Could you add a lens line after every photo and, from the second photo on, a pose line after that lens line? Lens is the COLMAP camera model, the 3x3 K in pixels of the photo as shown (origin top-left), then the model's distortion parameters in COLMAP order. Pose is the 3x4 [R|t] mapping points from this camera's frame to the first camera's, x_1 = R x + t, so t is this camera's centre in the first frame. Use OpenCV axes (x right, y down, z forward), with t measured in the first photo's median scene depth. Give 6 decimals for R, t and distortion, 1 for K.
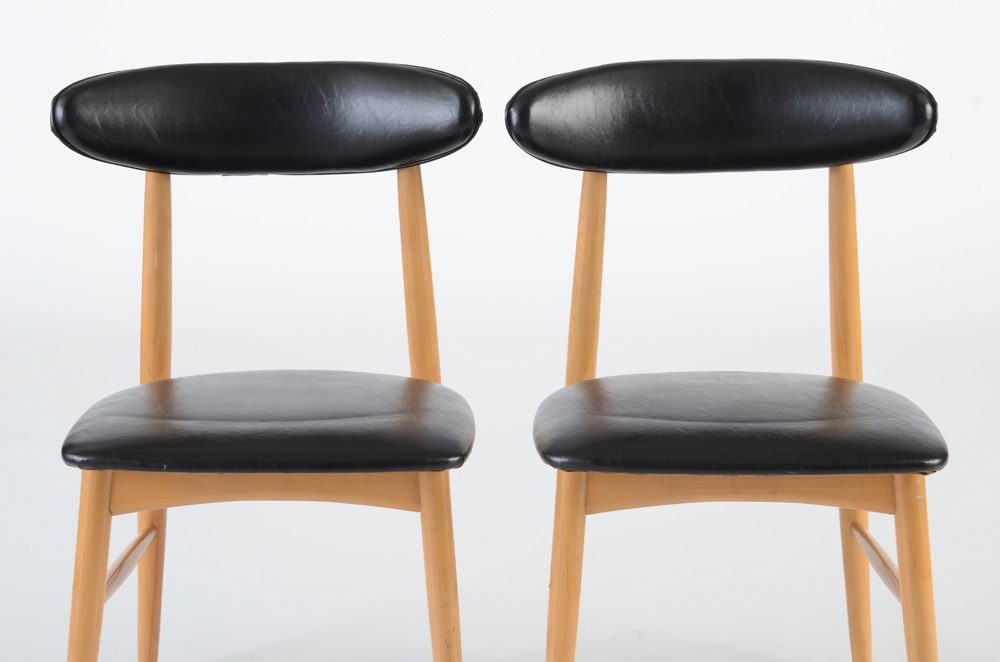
lens RADIAL K [[3223.9, 0, 504.1], [0, 3223.9, 328.2], [0, 0, 1]] dist [0.767112, 0.000000]
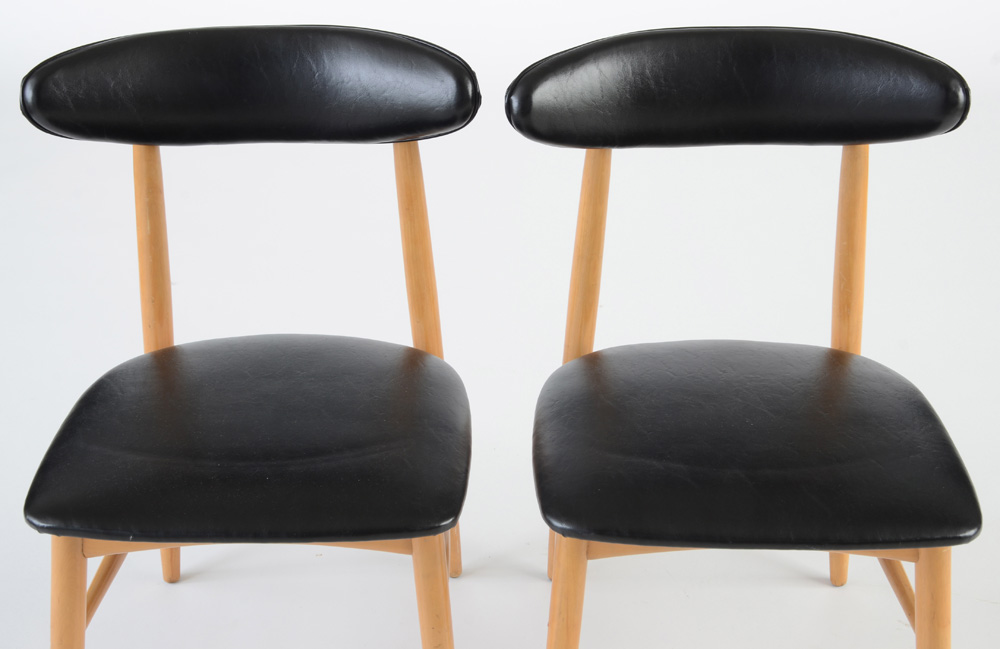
lens RADIAL K [[1844.5, 0, 495.9], [0, 1844.5, 329.8], [0, 0, 1]] dist [0.233738, 0.000000]
pose [[0.999935, 0.005680, -0.009854, 0.003271], [-0.003148, 0.970746, 0.240089, -0.128566], [0.010930, -0.240042, 0.970701, 0.460574]]
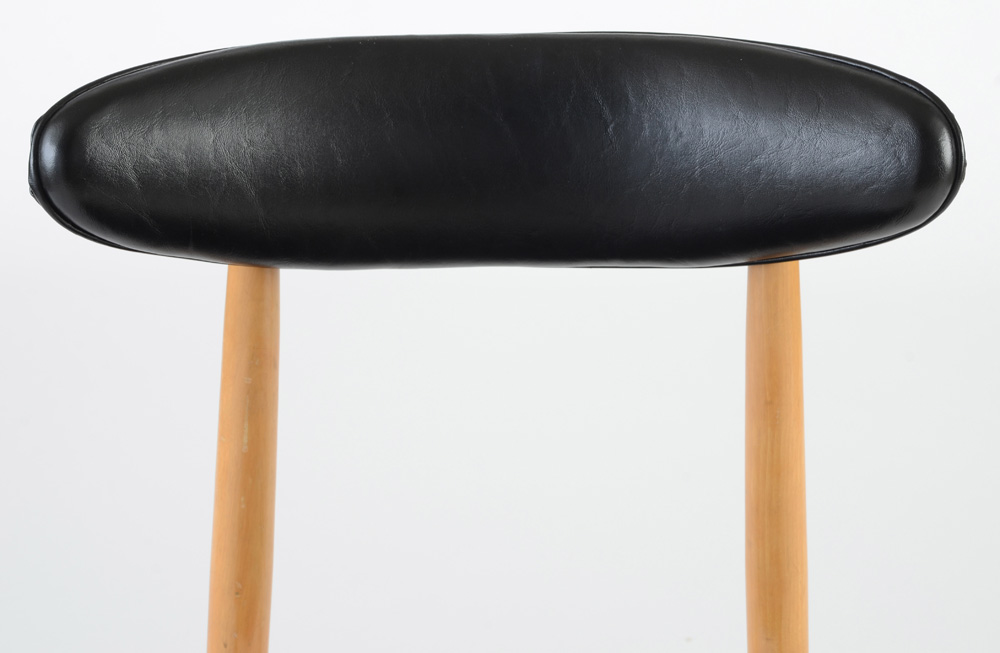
lens RADIAL K [[2894.1, 0, 502.4], [0, 2894.1, 329.7], [0, 0, 1]] dist [0.617037, 0.000000]
pose [[0.999759, 0.014277, 0.016702, -0.077942], [-0.015852, 0.995027, 0.098336, -0.082042], [-0.015215, -0.098577, 0.995013, 0.581591]]
